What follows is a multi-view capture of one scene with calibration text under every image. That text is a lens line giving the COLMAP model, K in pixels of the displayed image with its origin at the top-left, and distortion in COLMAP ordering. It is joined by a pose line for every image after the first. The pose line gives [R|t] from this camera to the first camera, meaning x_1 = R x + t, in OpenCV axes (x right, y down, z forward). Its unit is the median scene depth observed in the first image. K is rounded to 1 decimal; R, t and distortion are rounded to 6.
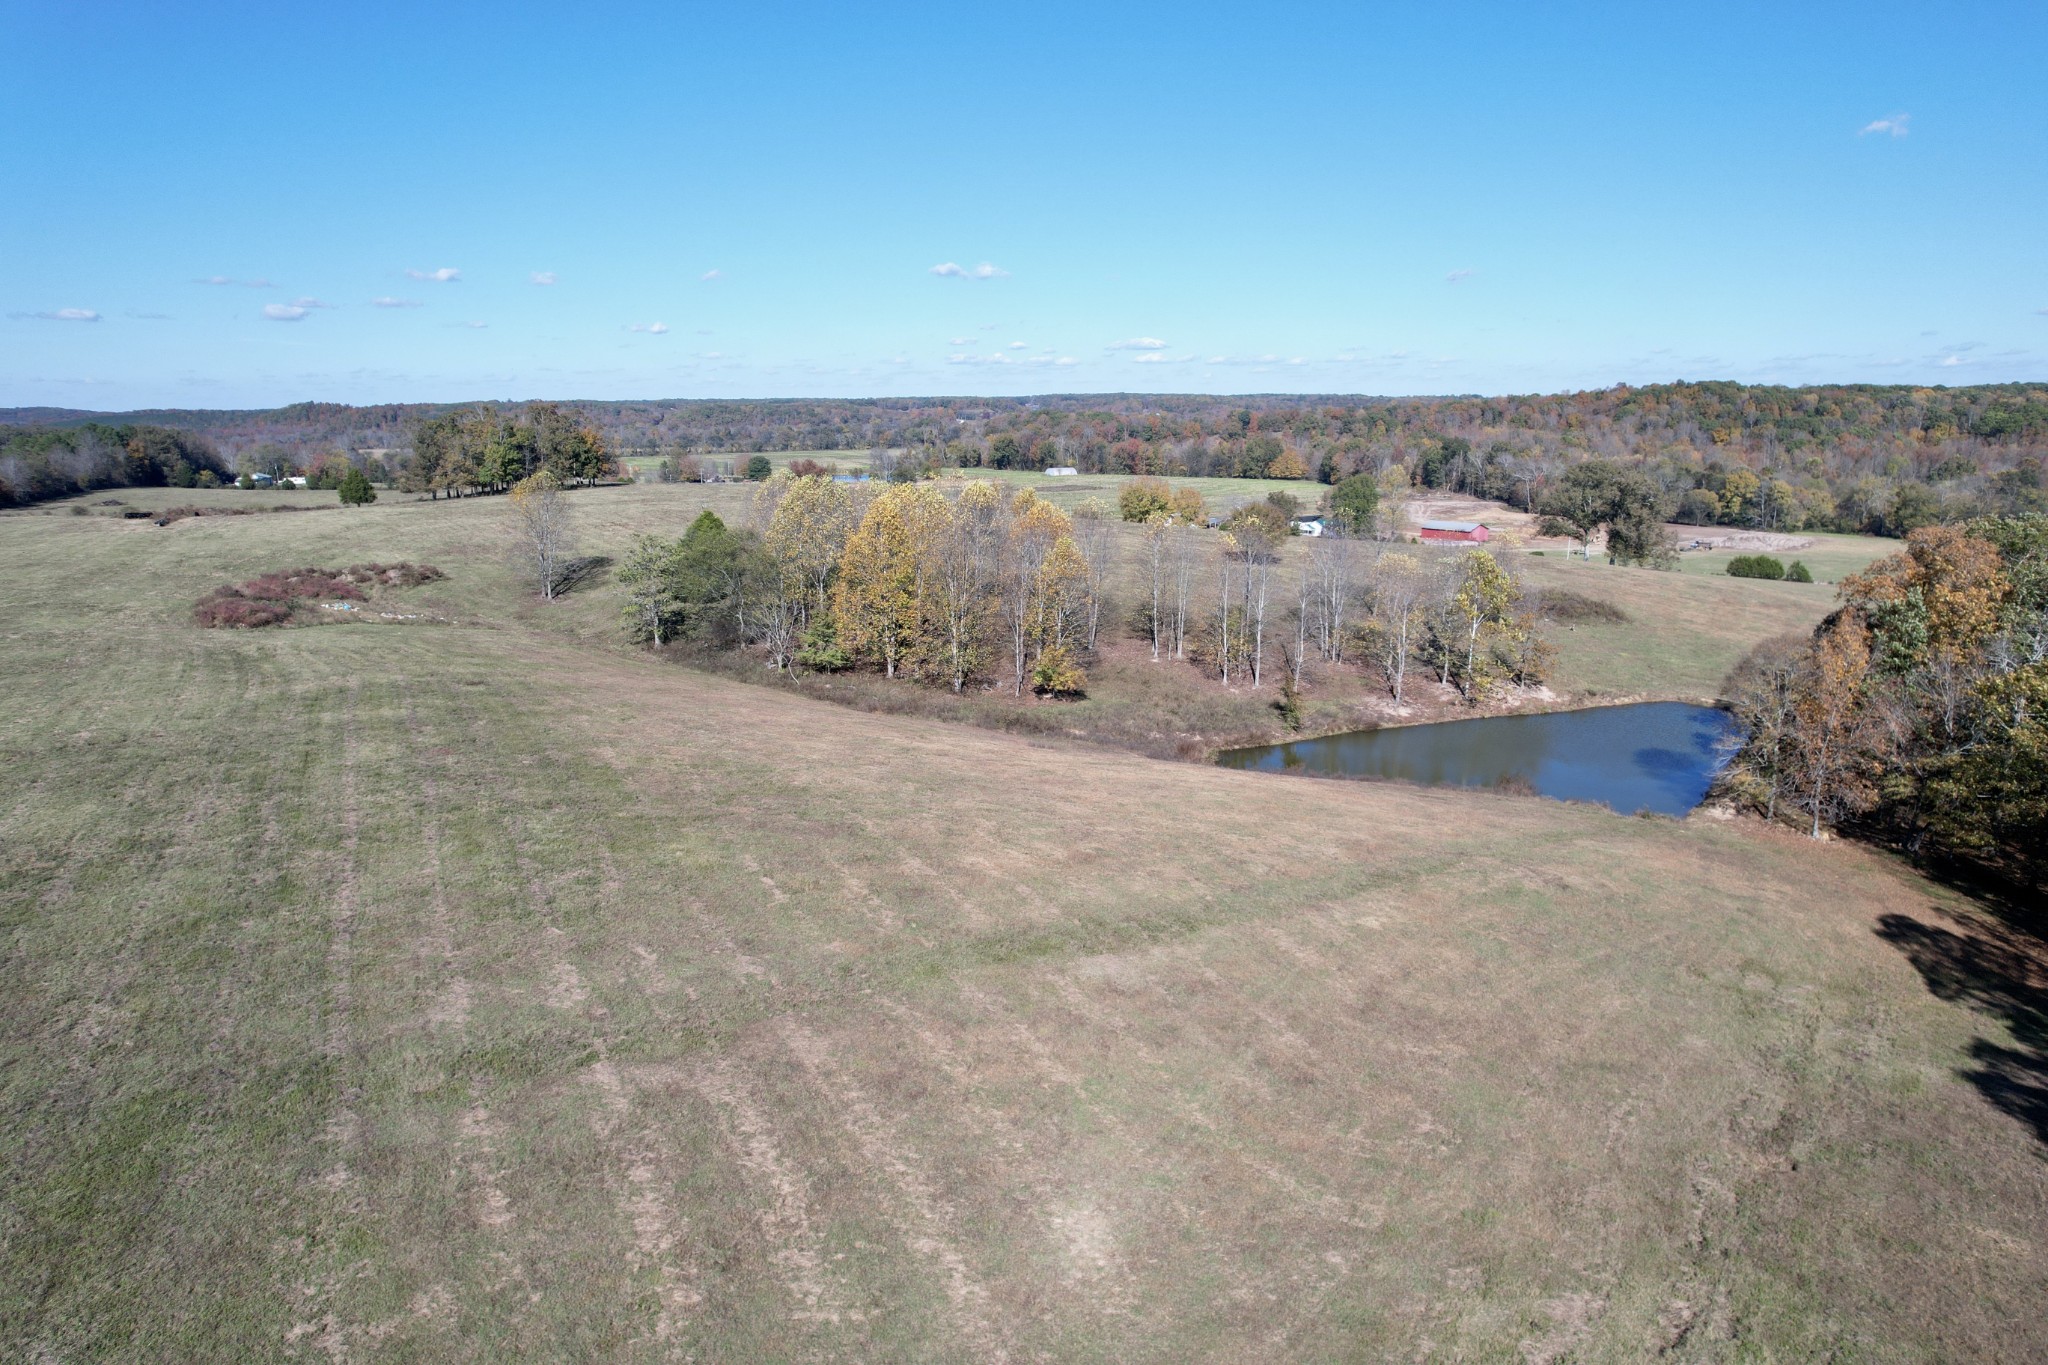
lens RADIAL K [[1326.8, 0, 1027.8], [0, 1326.8, 671.7], [0, 0, 1]] dist [-0.072588, 0.064680]
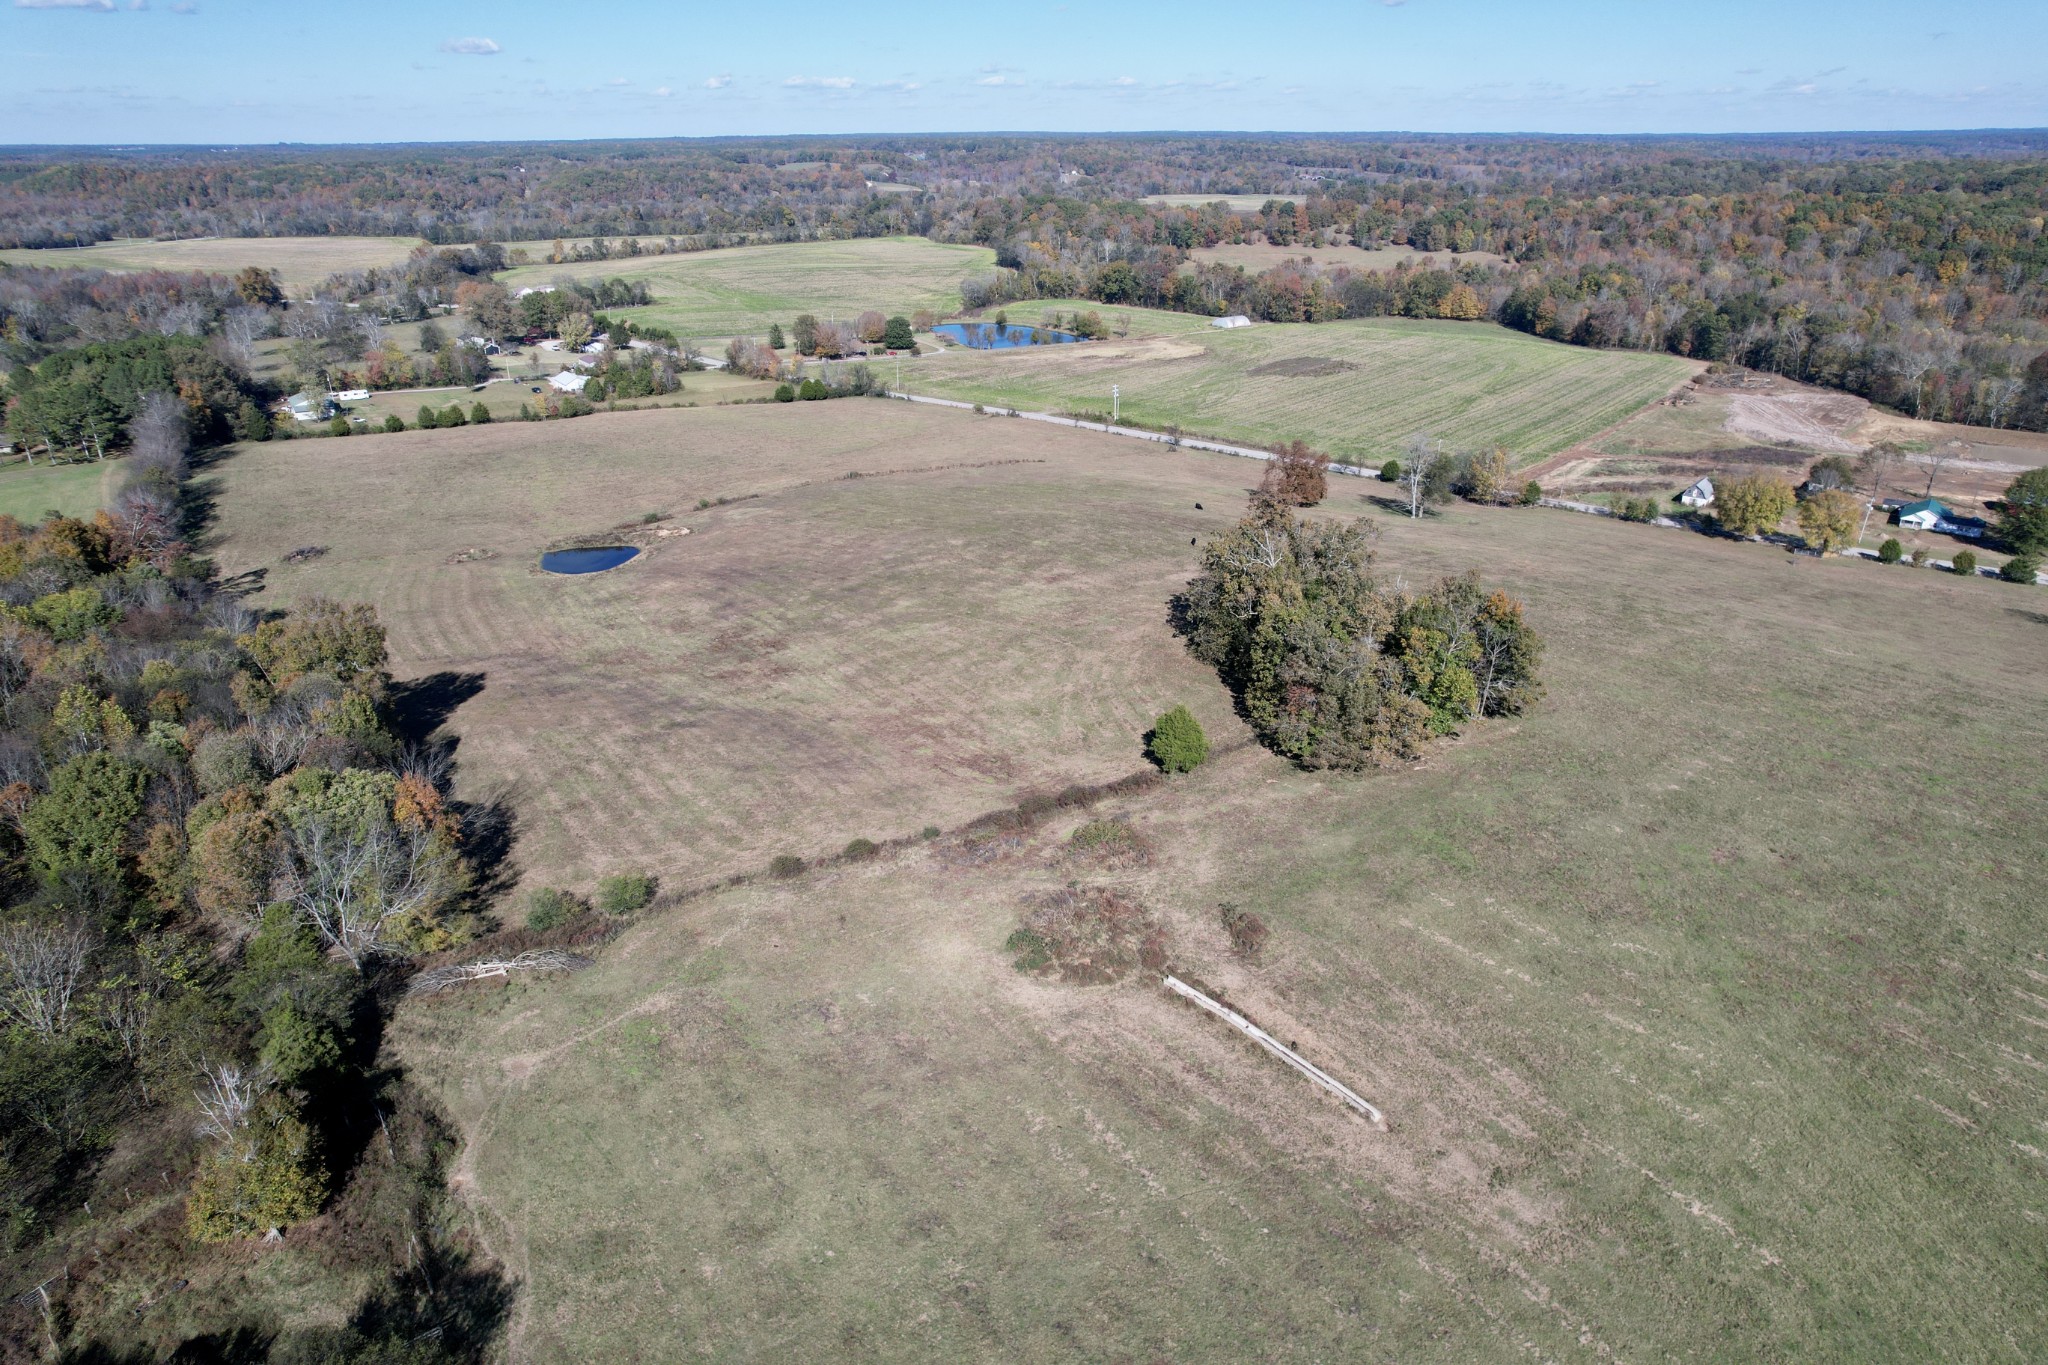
lens RADIAL K [[1326.8, 0, 1035.1], [0, 1326.8, 683.8], [0, 0, 1]] dist [-0.072588, 0.064680]
pose [[0.990092, -0.053193, 0.129959, -0.265890], [0.026454, 0.979561, 0.199402, -0.114847], [-0.137909, -0.193988, 0.971262, 0.185111]]
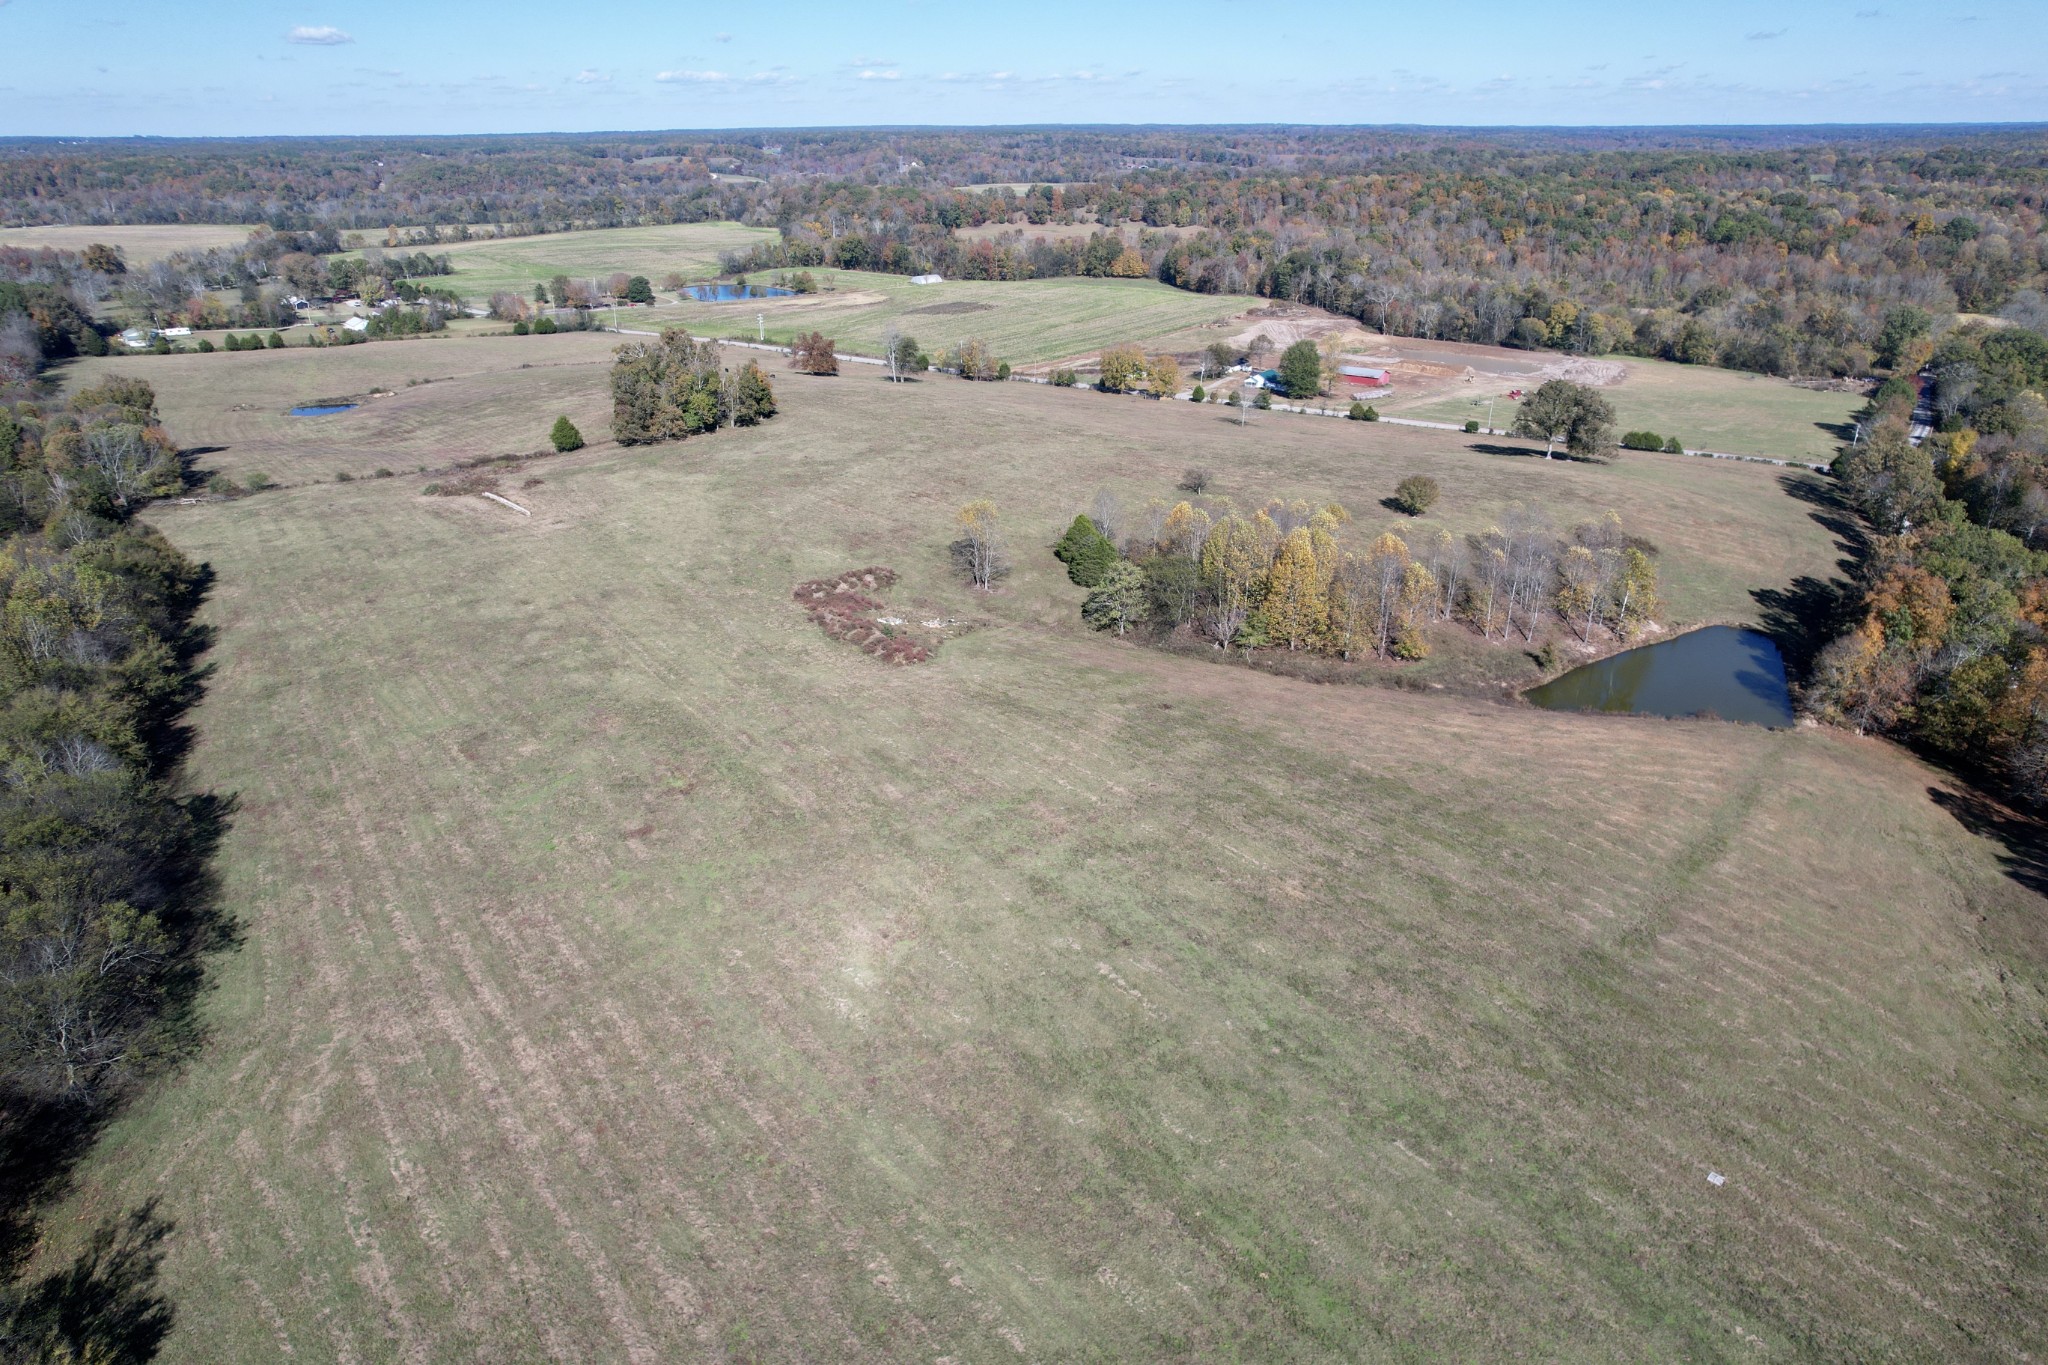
lens RADIAL K [[1326.8, 0, 1038.9], [0, 1326.8, 683.1], [0, 0, 1]] dist [-0.072588, 0.064680]
pose [[0.976477, -0.083000, 0.199006, -0.146065], [0.041255, 0.977811, 0.205387, -0.059682], [-0.211637, -0.192346, 0.958234, -0.089811]]
